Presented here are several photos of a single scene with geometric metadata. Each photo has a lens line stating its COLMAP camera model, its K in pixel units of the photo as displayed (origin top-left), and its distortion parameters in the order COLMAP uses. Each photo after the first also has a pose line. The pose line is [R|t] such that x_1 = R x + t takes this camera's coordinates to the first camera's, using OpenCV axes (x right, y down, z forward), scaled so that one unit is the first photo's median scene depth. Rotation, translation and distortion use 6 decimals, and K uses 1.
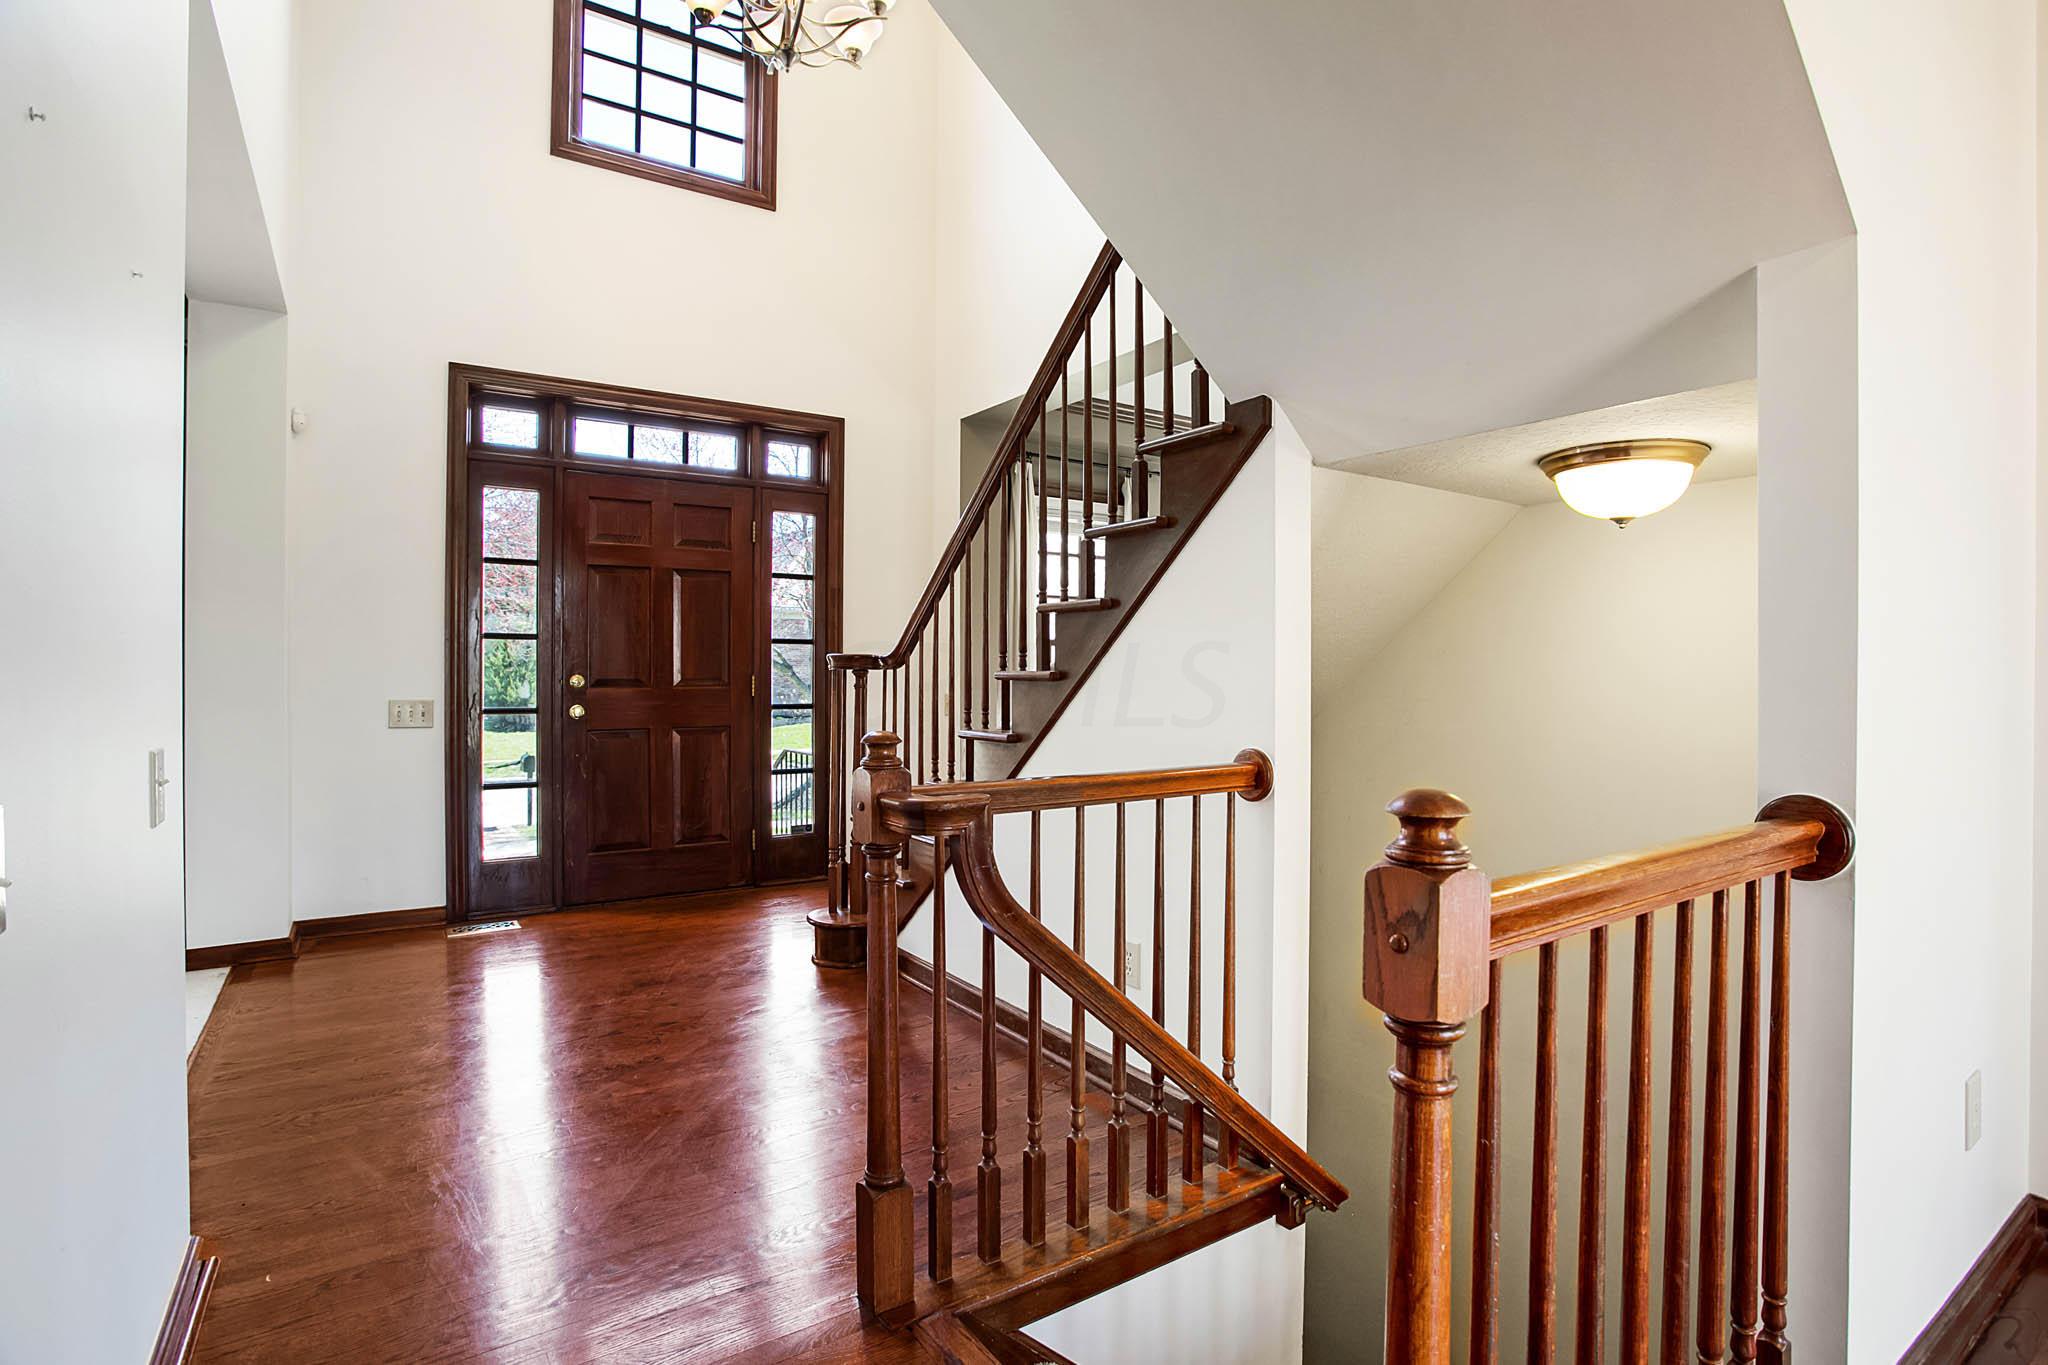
lens RADIAL K [[992.0, 0, 1021.8], [0, 992.0, 661.9], [0, 0, 1]] dist [-0.079509, 0.033677]
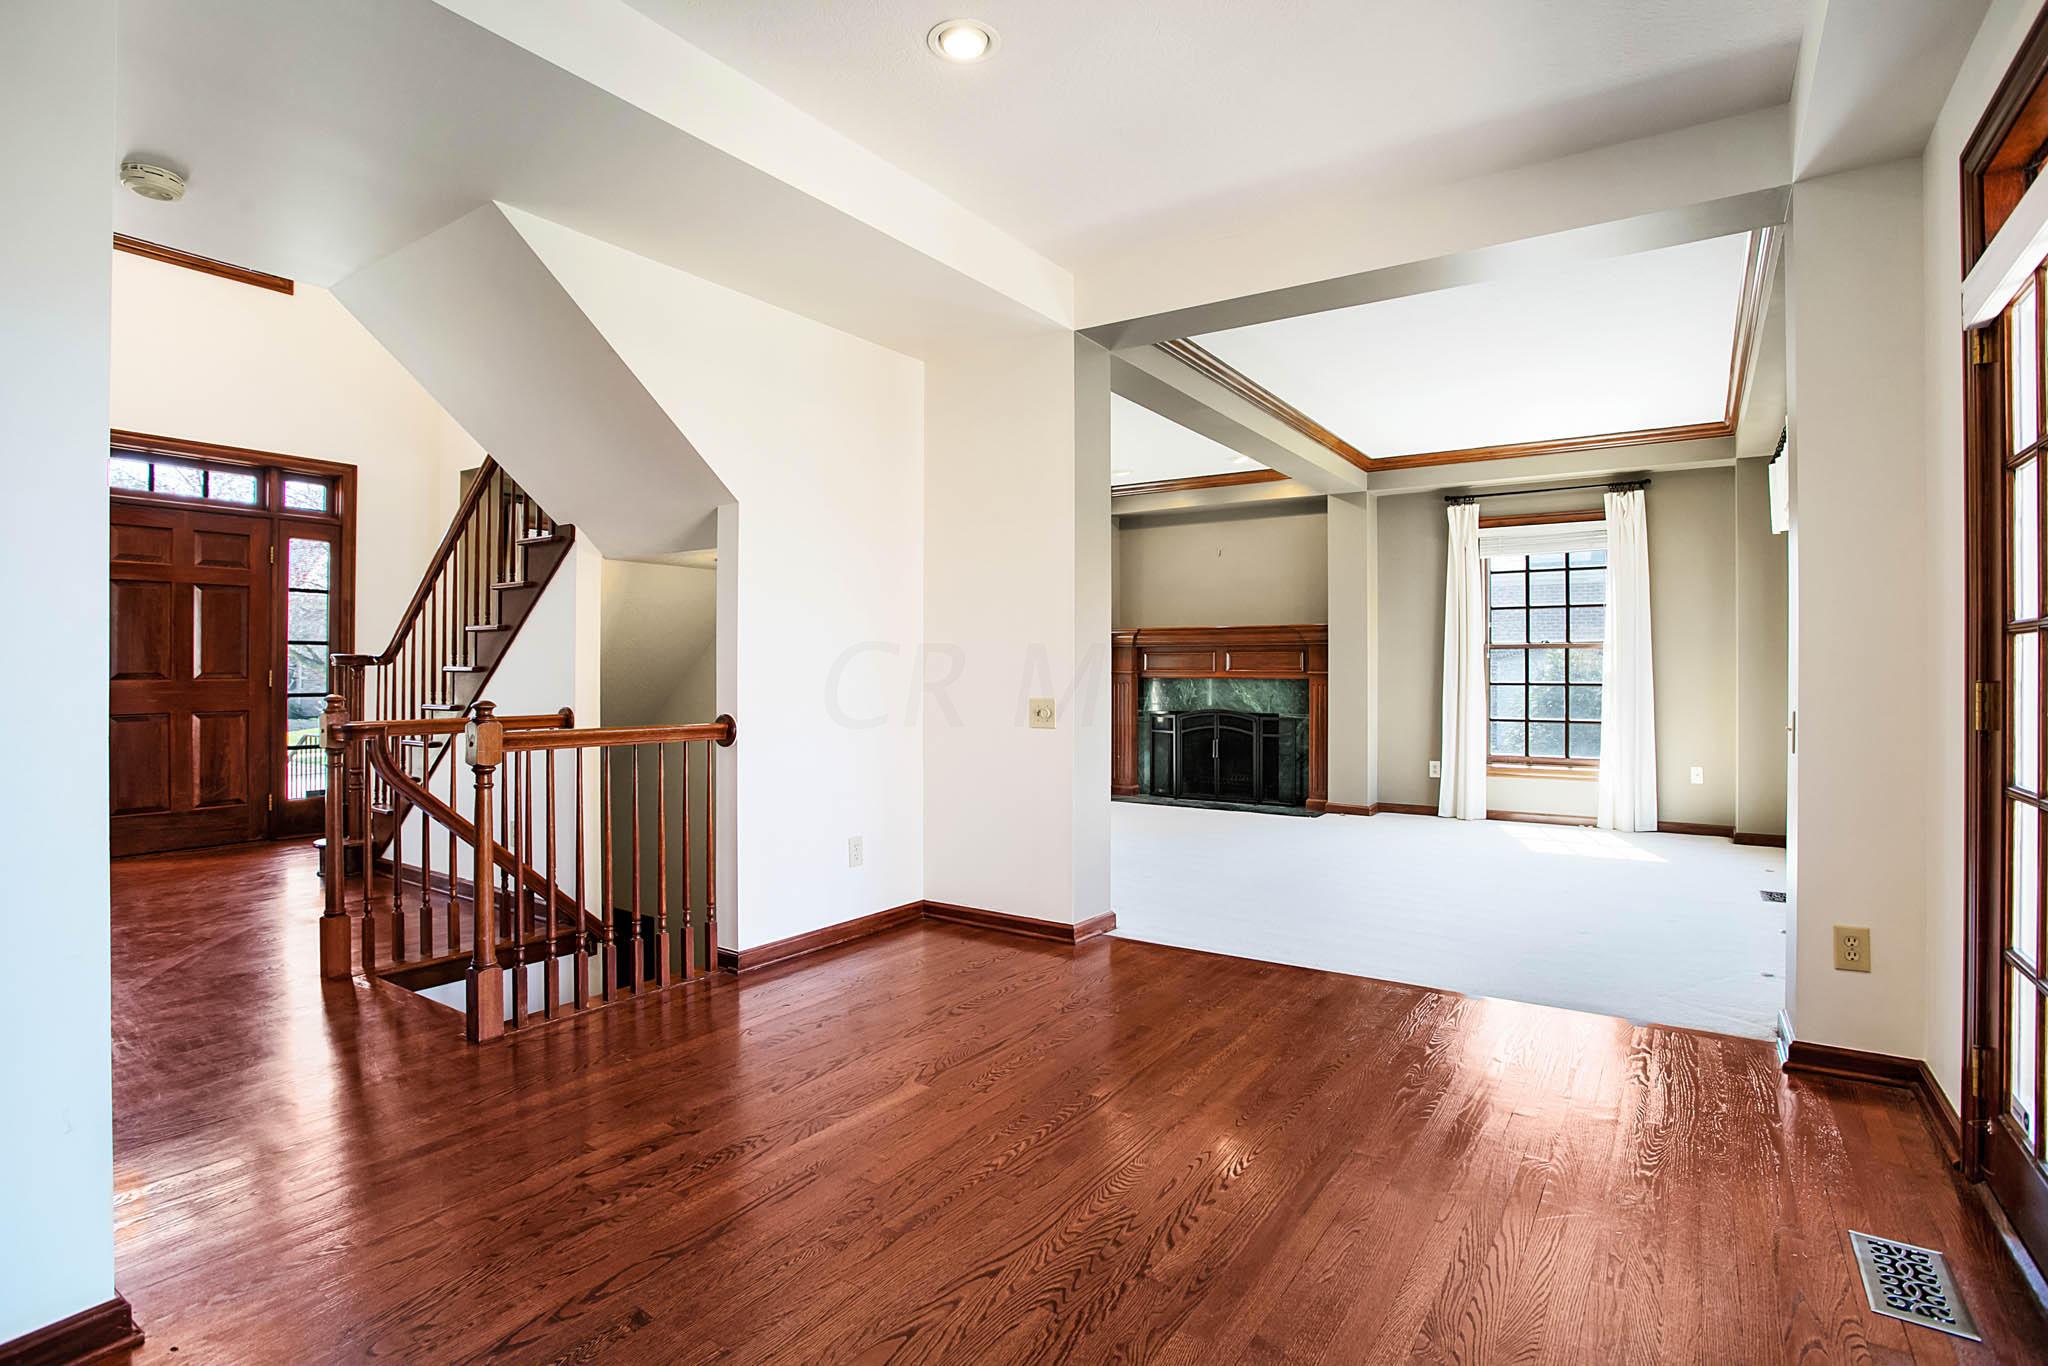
lens RADIAL K [[1001.3, 0, 1019.0], [0, 1001.3, 674.9], [0, 0, 1]] dist [-0.080267, 0.034831]
pose [[0.926416, 0.005543, 0.376460, 0.152585], [-0.009488, 0.999918, 0.008627, 0.000221], [-0.376381, -0.011564, 0.926393, -0.512315]]
